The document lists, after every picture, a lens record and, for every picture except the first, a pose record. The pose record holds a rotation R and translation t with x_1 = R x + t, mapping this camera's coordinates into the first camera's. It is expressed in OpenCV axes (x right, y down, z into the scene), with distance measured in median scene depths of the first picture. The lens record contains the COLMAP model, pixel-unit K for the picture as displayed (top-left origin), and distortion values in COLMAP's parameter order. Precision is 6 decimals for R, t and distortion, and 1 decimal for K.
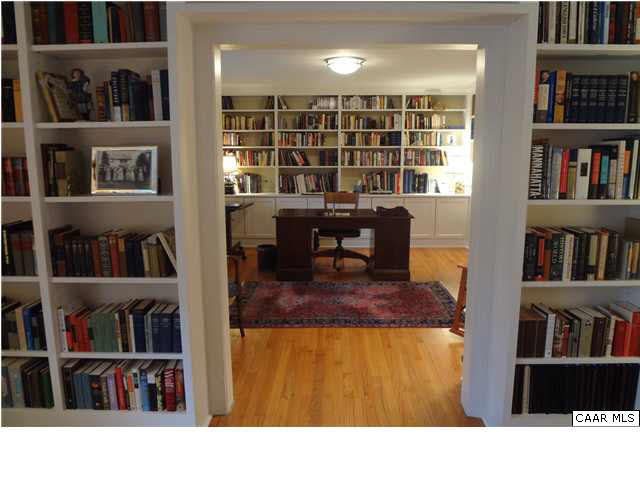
lens RADIAL K [[476.8, 0, 323.4], [0, 476.8, 239.0], [0, 0, 1]] dist [-0.022168, -0.001352]
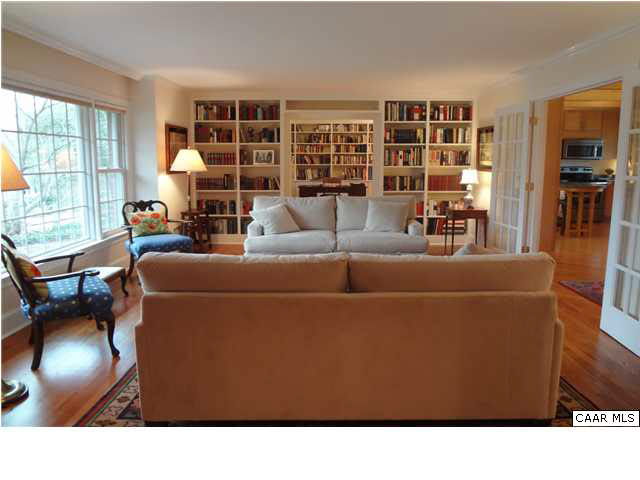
lens RADIAL K [[476.8, 0, 322.2], [0, 476.8, 237.4], [0, 0, 1]] dist [-0.022168, -0.001352]
pose [[0.999983, -0.000126, 0.005864, -0.032311], [0.000270, 0.999700, -0.024487, 0.498307], [-0.005859, 0.024488, 0.999683, -2.327022]]
